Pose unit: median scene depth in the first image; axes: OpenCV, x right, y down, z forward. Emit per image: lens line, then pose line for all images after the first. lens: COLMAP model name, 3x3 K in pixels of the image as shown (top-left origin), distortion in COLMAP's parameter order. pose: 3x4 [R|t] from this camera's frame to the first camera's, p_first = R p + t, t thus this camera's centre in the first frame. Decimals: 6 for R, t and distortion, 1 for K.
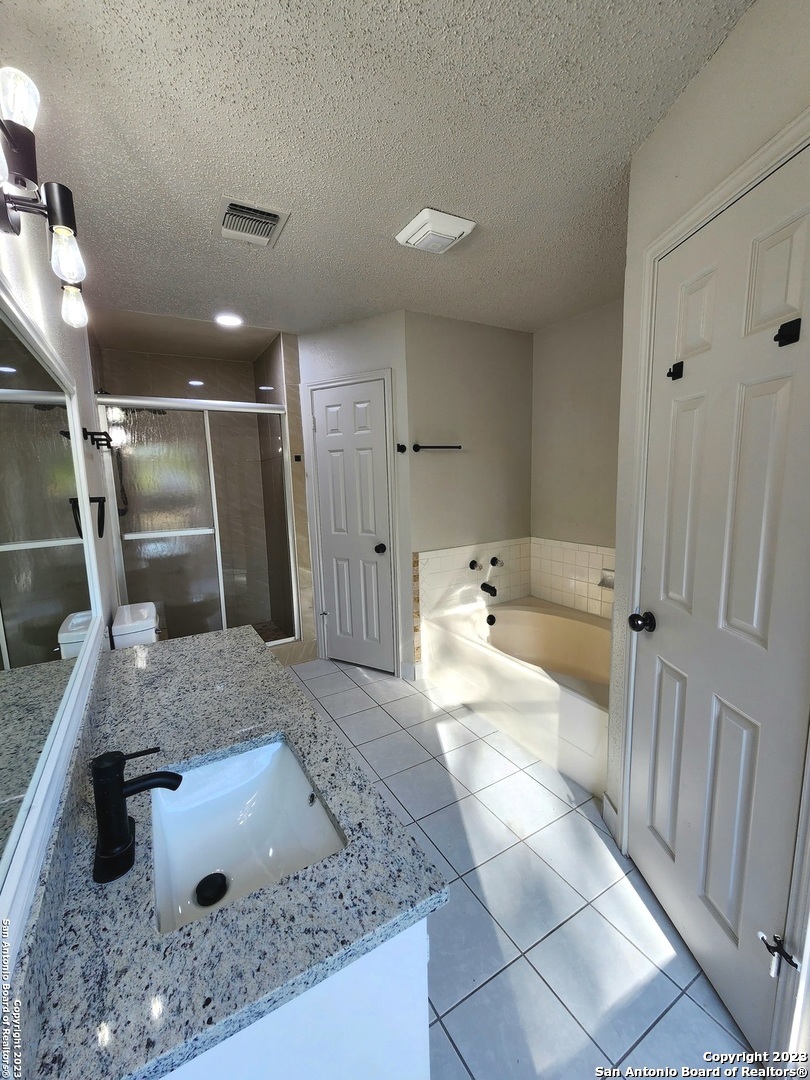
lens RADIAL K [[443.0, 0, 402.5], [0, 443.0, 538.7], [0, 0, 1]] dist [0.006480, -0.002821]
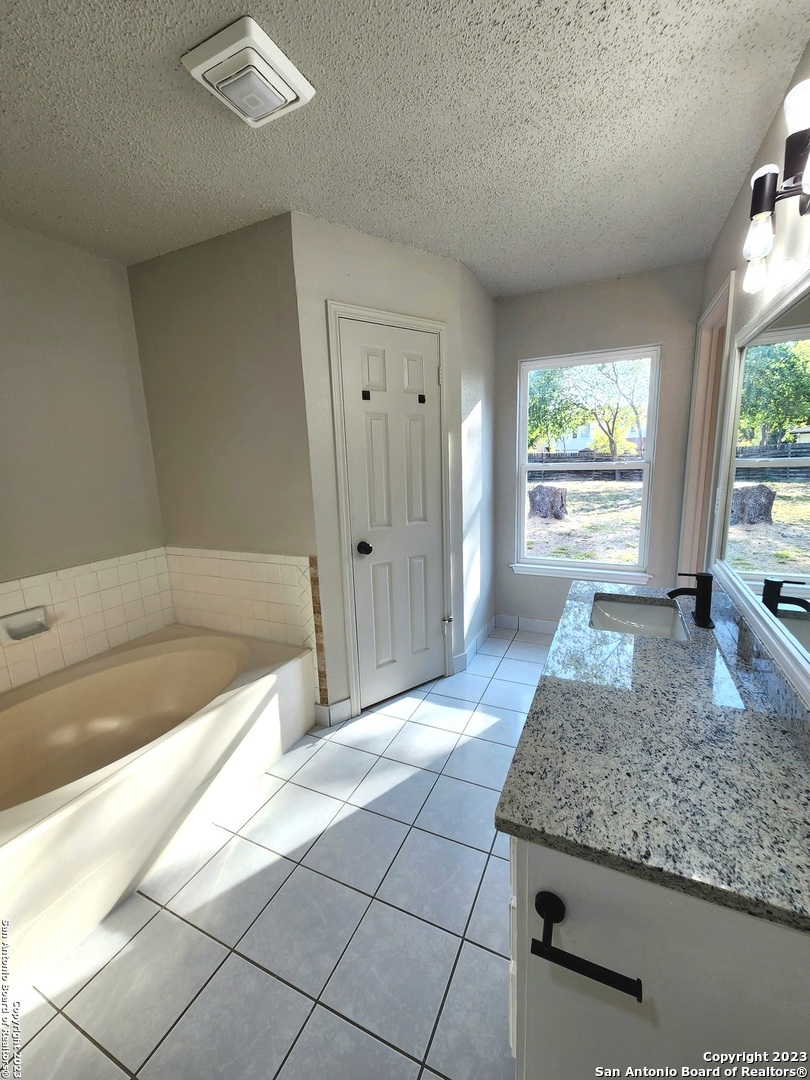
lens RADIAL K [[443.0, 0, 401.0], [0, 443.0, 541.2], [0, 0, 1]] dist [0.006480, -0.002821]
pose [[-0.558288, -0.112755, 0.821949, -0.806423], [0.168982, 0.954499, 0.245715, -0.201021], [-0.812256, 0.276075, -0.513832, 1.637667]]
